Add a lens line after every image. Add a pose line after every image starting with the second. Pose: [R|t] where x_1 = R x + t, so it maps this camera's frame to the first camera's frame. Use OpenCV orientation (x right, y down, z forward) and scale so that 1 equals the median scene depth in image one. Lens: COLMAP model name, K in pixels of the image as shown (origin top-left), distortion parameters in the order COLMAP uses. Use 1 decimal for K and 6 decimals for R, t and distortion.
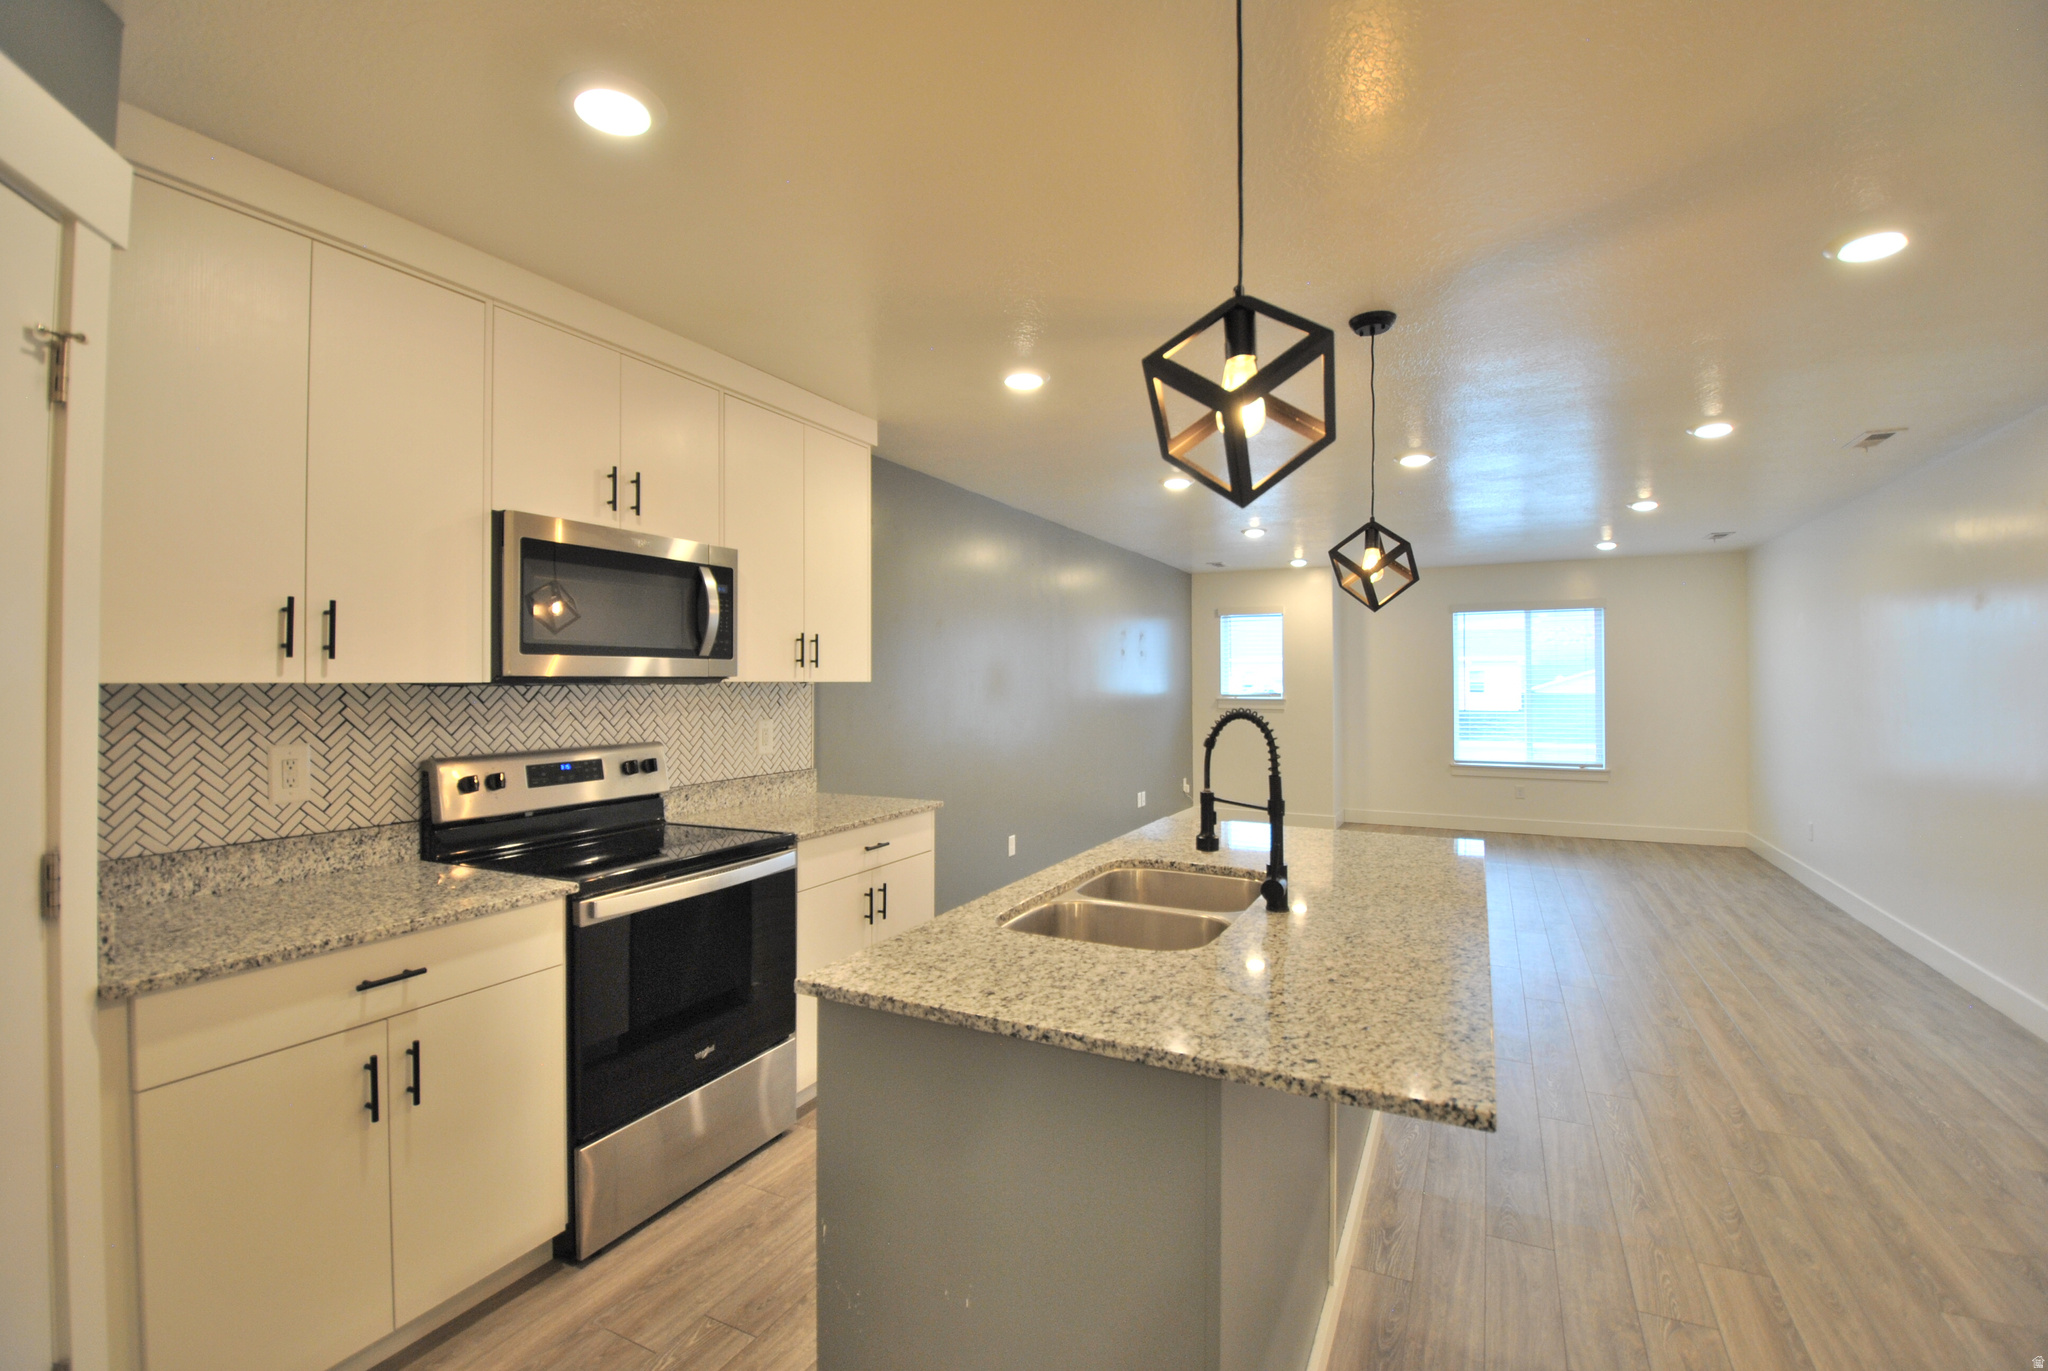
lens RADIAL K [[878.8, 0, 1024.0], [0, 878.8, 685.5], [0, 0, 1]] dist [-0.001663, -0.000315]
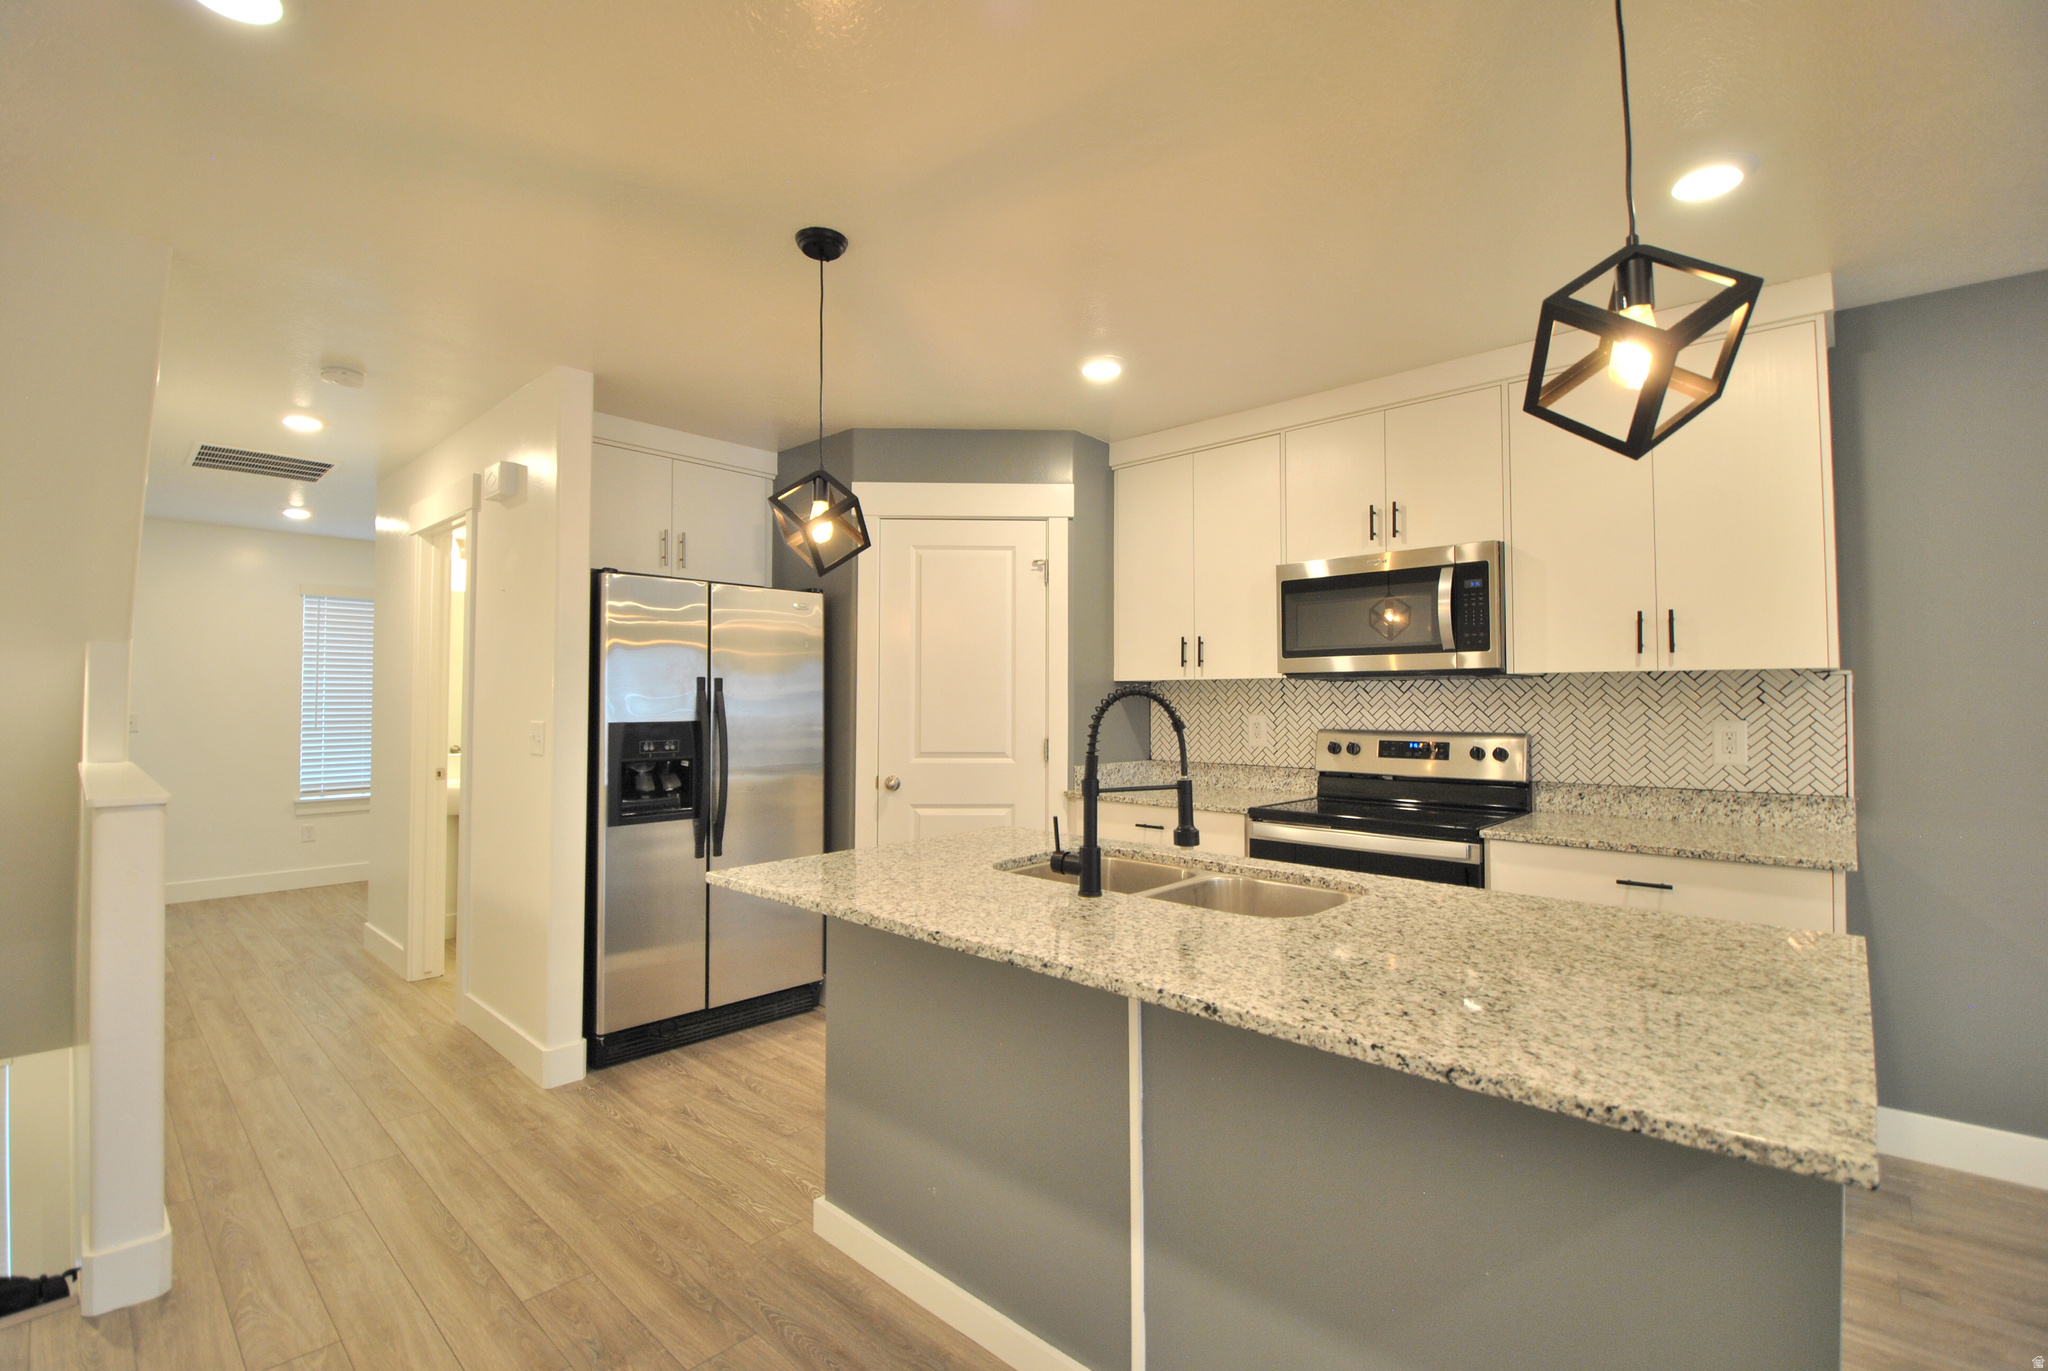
lens RADIAL K [[911.1, 0, 1024.0], [0, 911.1, 685.5], [0, 0, 1]] dist [0.000048, 0.000026]
pose [[-0.244551, -0.004858, -0.969624, 0.886801], [0.002155, 0.999982, -0.005554, 0.014265], [0.969634, -0.003448, -0.244537, 0.805434]]
